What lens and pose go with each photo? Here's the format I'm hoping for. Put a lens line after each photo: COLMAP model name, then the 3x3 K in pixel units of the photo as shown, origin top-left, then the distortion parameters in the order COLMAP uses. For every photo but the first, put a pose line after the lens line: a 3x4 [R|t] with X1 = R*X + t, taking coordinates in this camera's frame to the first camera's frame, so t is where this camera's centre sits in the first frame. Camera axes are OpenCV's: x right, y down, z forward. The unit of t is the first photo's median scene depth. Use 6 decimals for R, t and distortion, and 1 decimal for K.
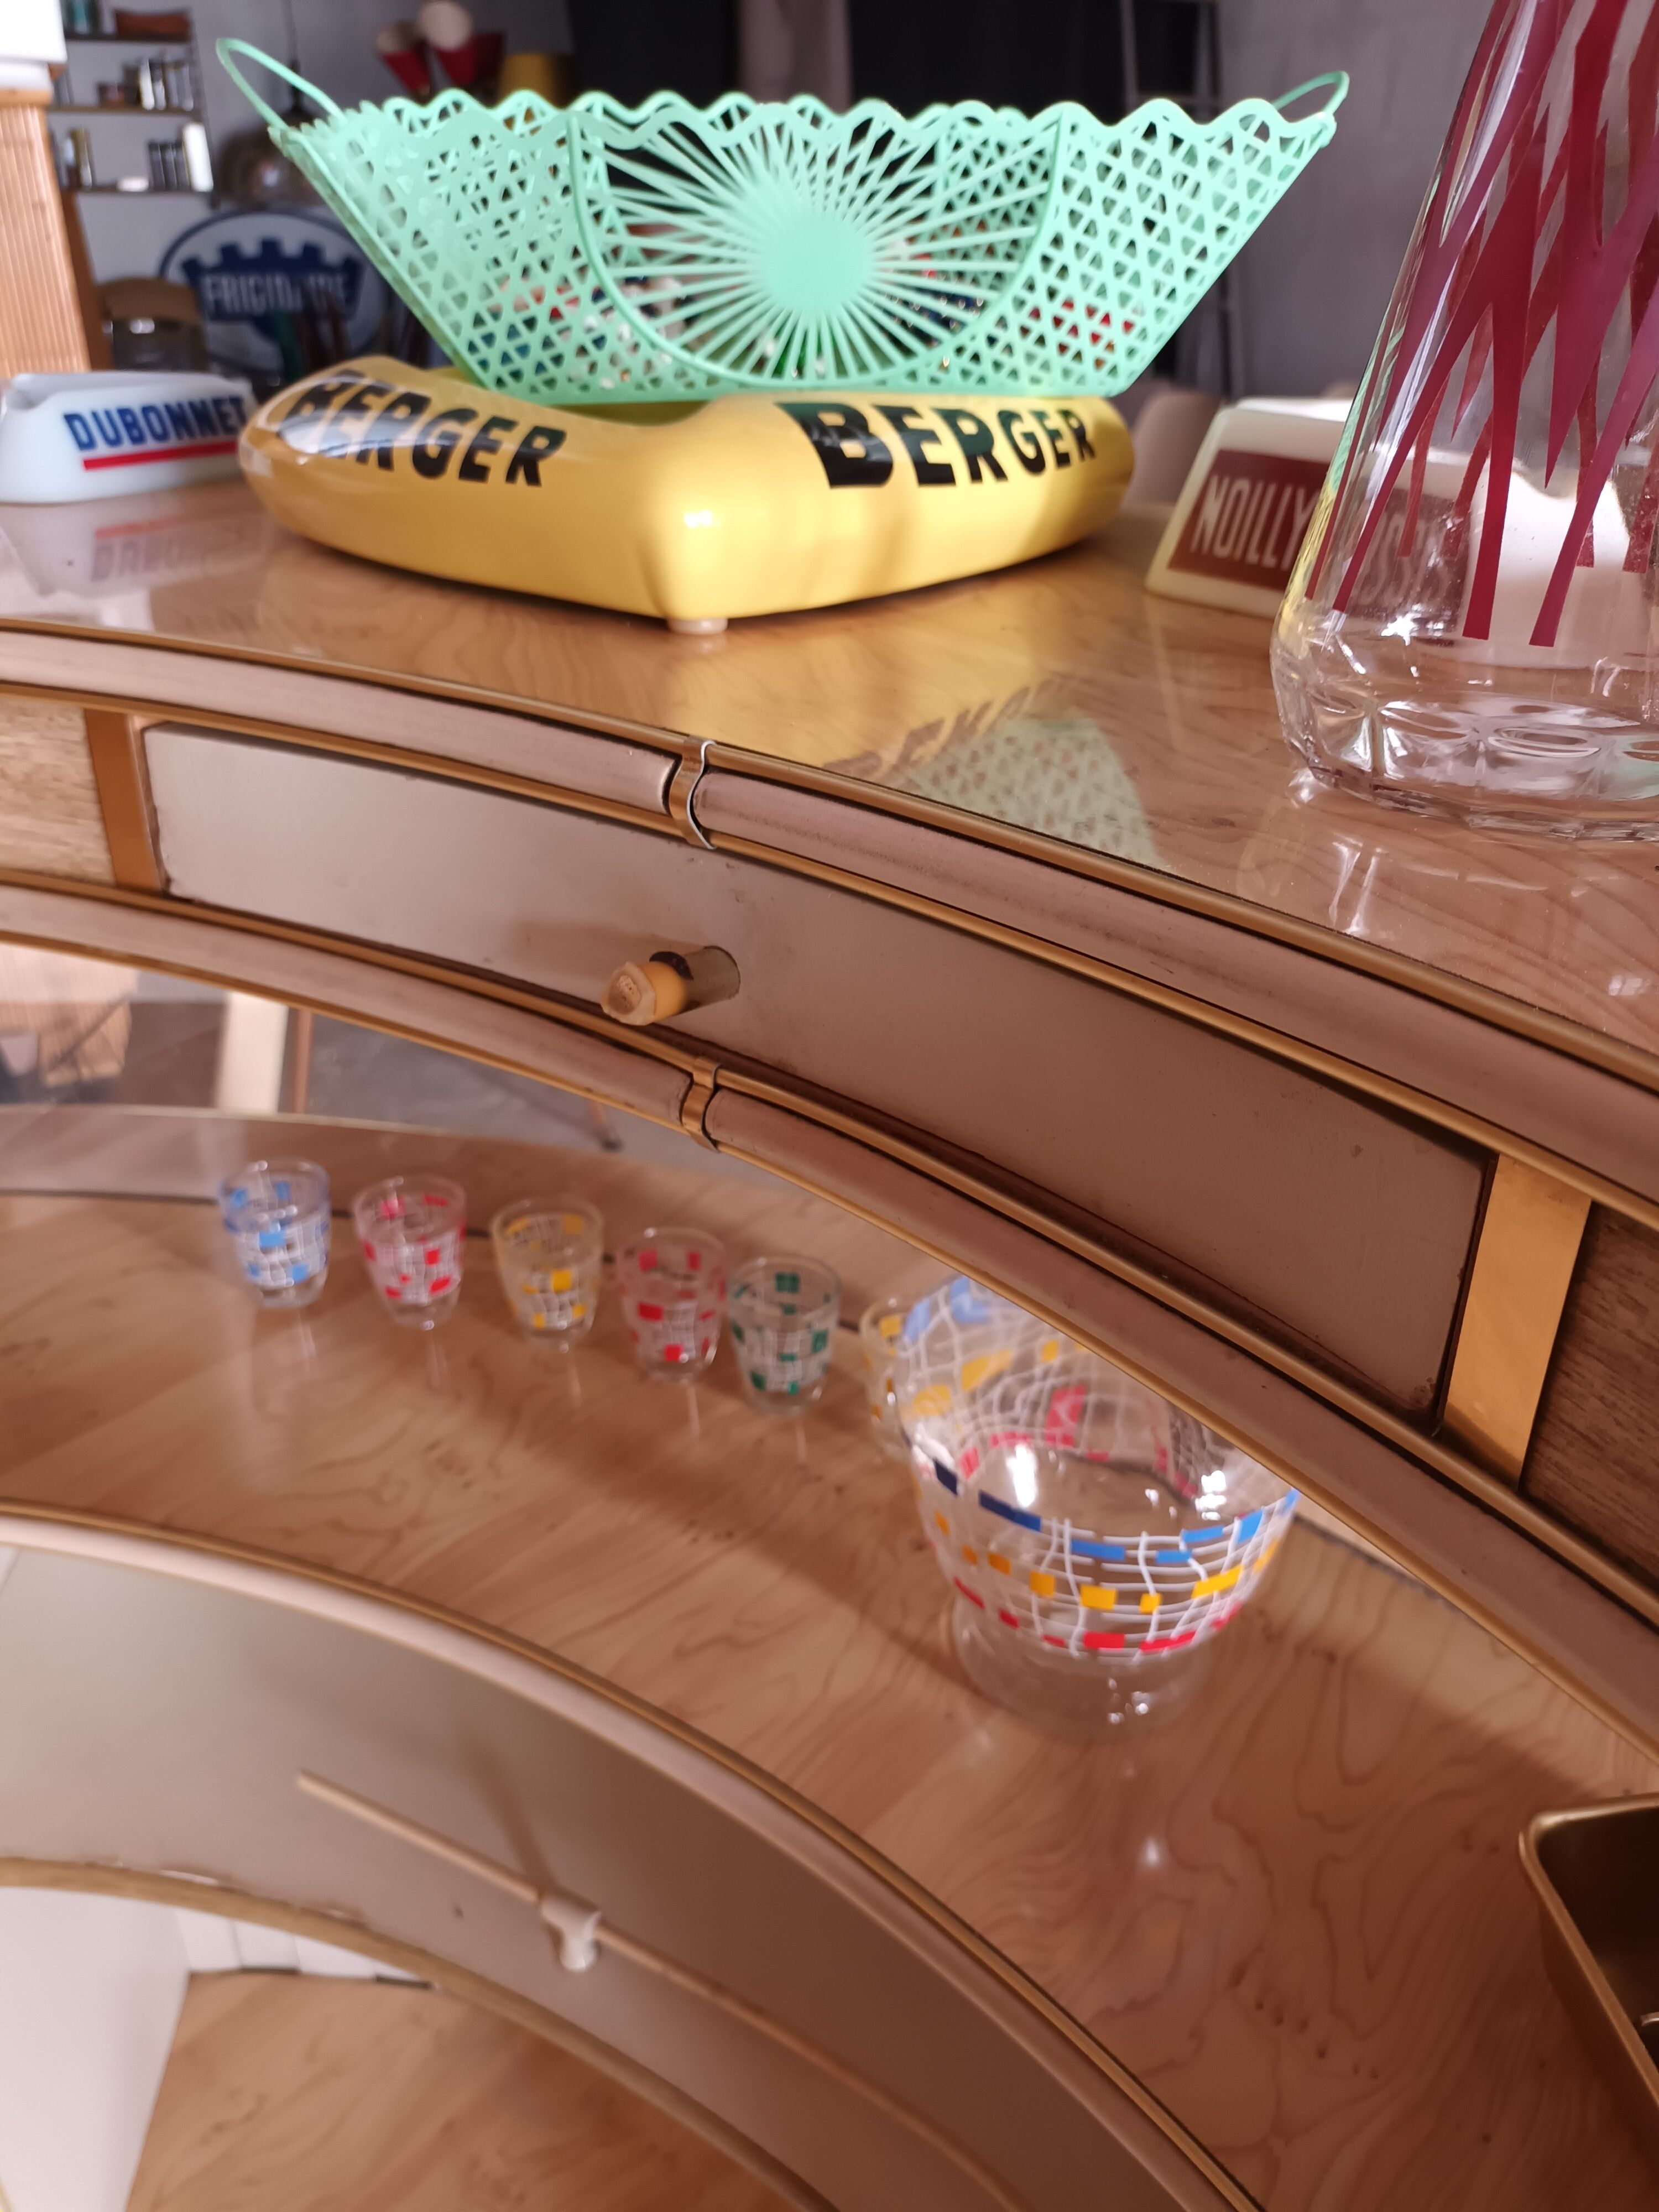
lens RADIAL K [[1559.1, 0, 822.0], [0, 1559.1, 1110.5], [0, 0, 1]] dist [-0.016007, -0.003350]
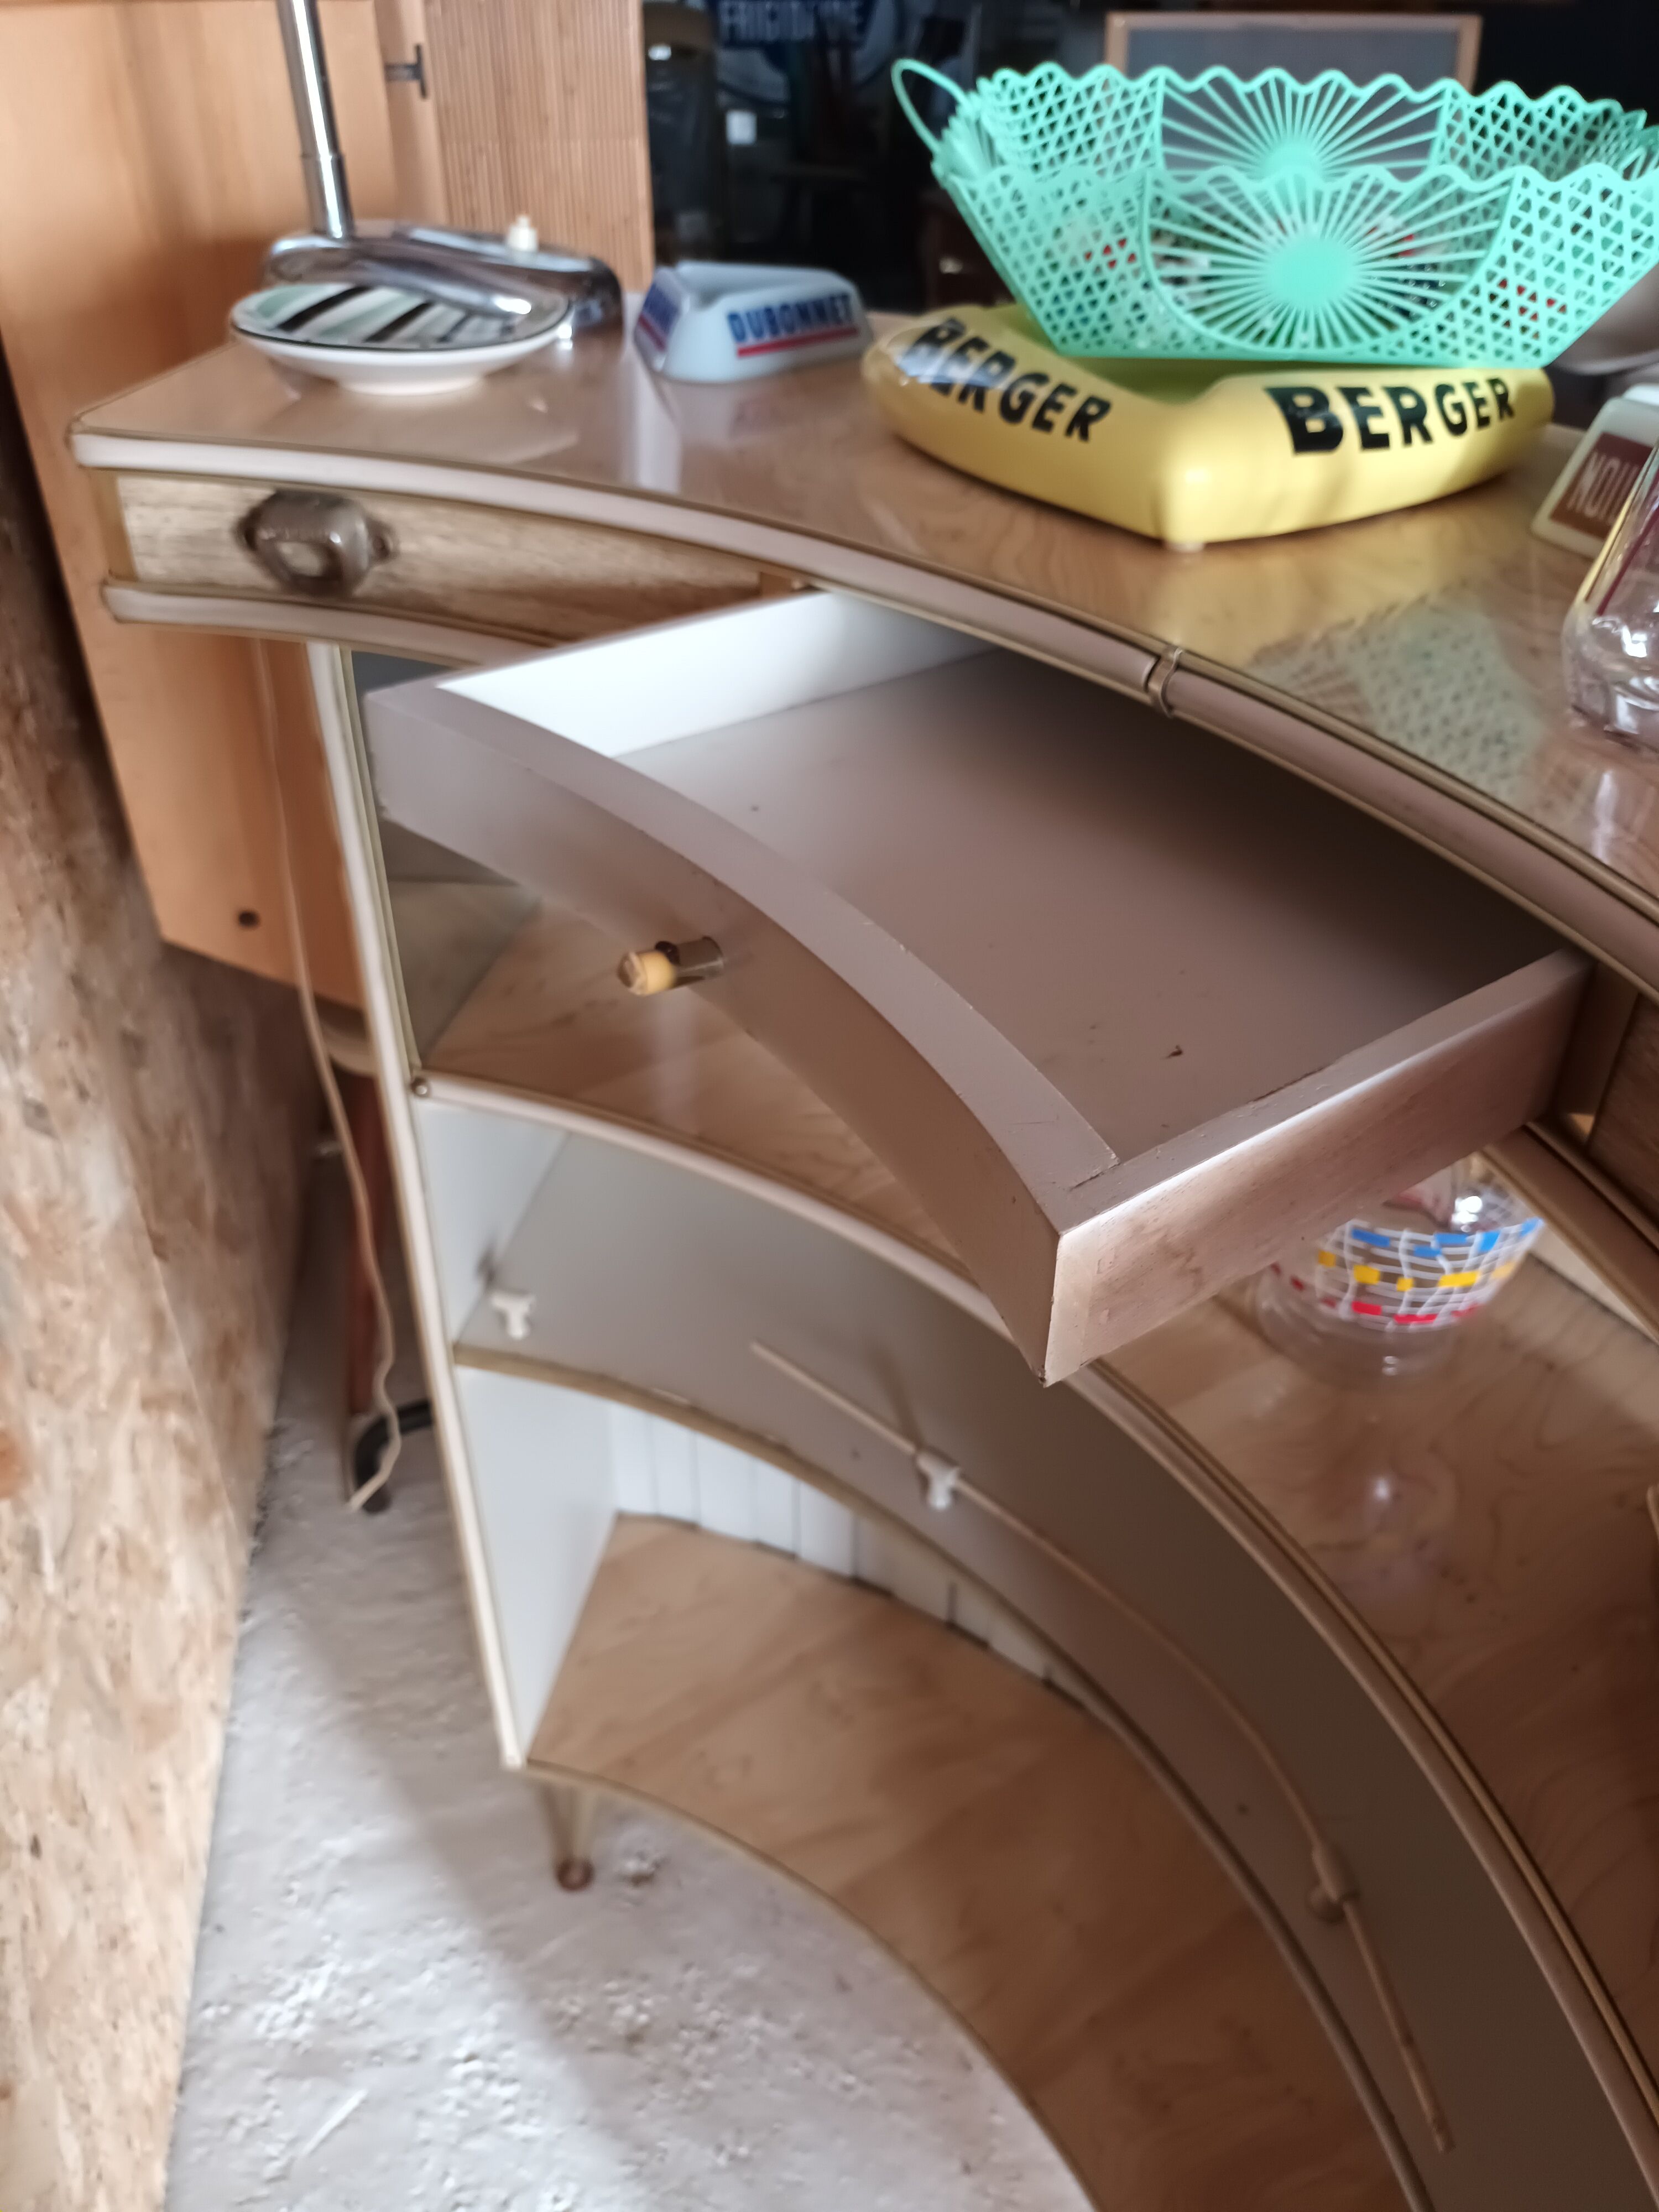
lens RADIAL K [[1559.1, 0, 822.0], [0, 1559.1, 1110.5], [0, 0, 1]] dist [-0.016007, -0.003350]
pose [[0.961612, 0.153239, -0.227639, 0.004963], [-0.119025, 0.980374, 0.157159, 0.011342], [0.247255, -0.124032, 0.960979, -0.464683]]
